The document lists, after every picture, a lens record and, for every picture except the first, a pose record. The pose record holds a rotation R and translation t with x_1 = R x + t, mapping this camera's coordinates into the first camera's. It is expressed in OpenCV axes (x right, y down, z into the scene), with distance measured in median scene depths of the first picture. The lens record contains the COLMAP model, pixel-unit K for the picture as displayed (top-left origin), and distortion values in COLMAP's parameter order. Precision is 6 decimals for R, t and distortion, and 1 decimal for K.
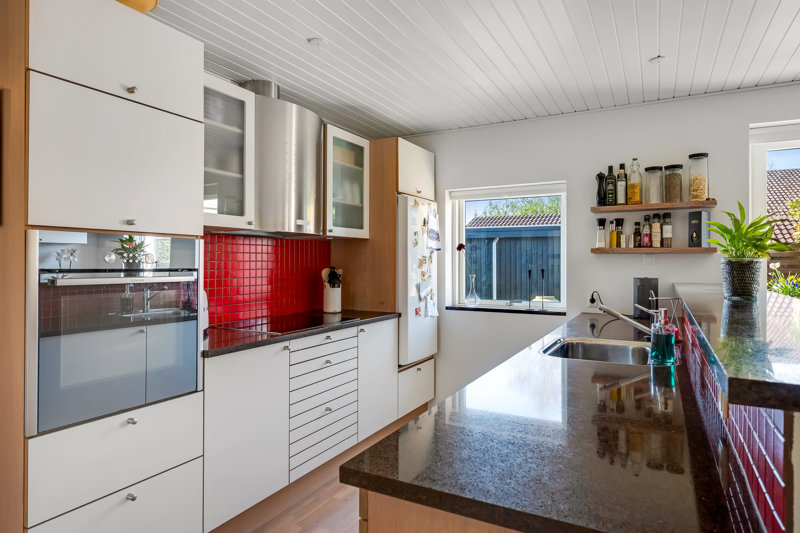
lens RADIAL K [[486.4, 0, 404.0], [0, 486.4, 267.6], [0, 0, 1]] dist [0.001984, 0.000224]
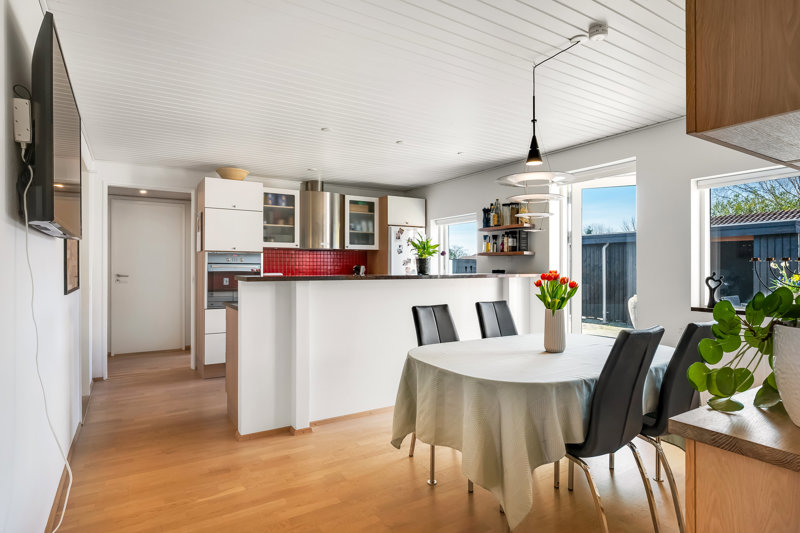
lens RADIAL K [[450.9, 0, 397.6], [0, 450.9, 268.4], [0, 0, 1]] dist [-0.006480, -0.001127]
pose [[0.857867, 0.000046, -0.513871, 0.966131], [-0.005664, 0.999940, -0.009366, 0.030936], [0.513840, 0.010945, 0.857816, -0.499325]]
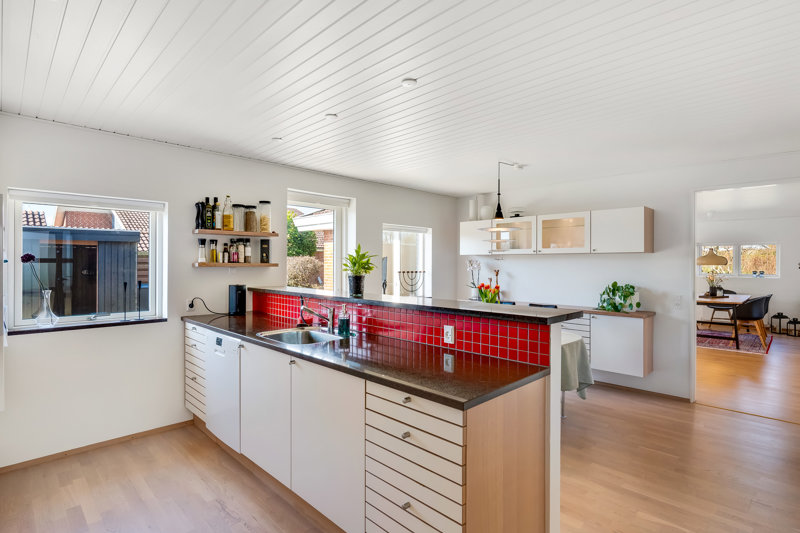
lens RADIAL K [[408.3, 0, 399.2], [0, 408.3, 266.3], [0, 0, 1]] dist [-0.014210, -0.000730]
pose [[0.297060, -0.006127, 0.954839, -0.444954], [0.007444, 0.999964, 0.004101, -0.031934], [-0.954830, 0.005890, 0.297095, 0.218037]]
